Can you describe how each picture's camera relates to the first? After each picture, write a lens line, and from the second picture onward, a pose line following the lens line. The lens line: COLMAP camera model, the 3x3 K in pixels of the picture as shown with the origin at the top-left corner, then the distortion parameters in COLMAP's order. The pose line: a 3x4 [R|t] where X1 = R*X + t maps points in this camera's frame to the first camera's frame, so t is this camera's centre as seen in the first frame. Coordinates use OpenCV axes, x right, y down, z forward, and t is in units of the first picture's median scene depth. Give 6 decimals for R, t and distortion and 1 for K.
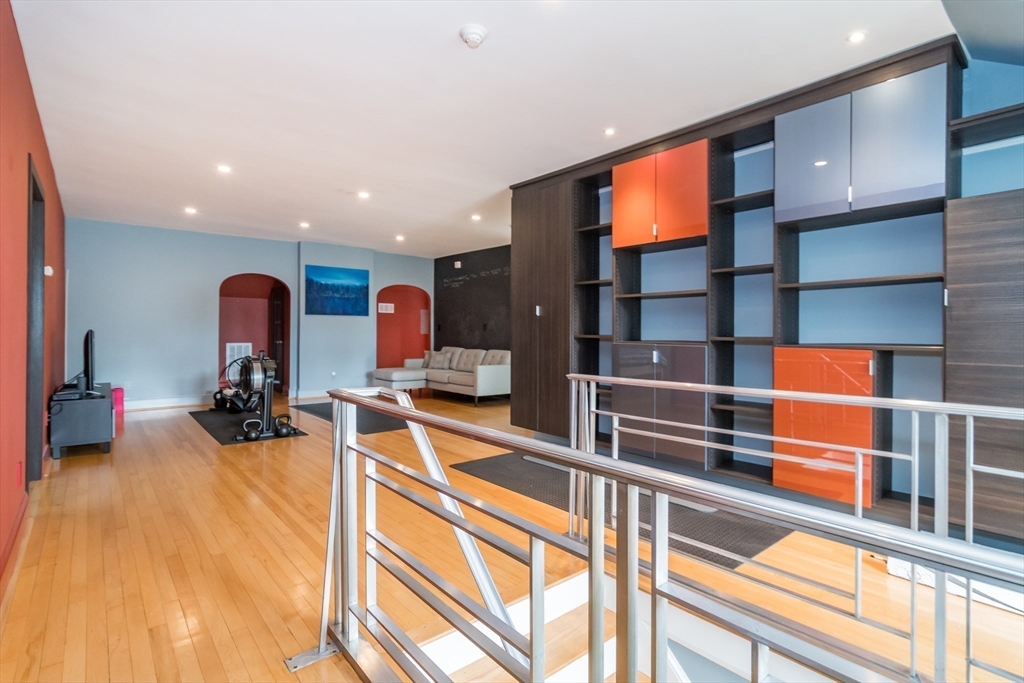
lens RADIAL K [[491.8, 0, 512.8], [0, 491.8, 337.0], [0, 0, 1]] dist [-0.002018, -0.001109]
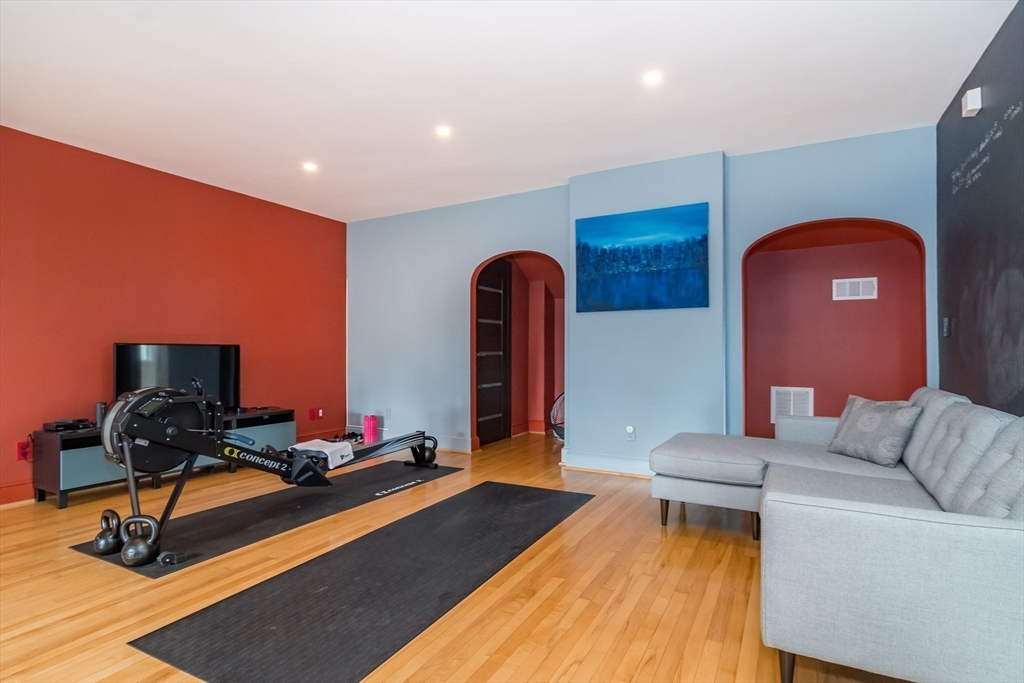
lens RADIAL K [[524.0, 0, 513.7], [0, 524.0, 342.9], [0, 0, 1]] dist [-0.001122, -0.000024]
pose [[0.380004, -0.014492, -0.924871, 0.077003], [-0.002560, 0.999857, -0.016719, -0.002068], [0.924981, 0.008721, 0.379912, 0.684816]]
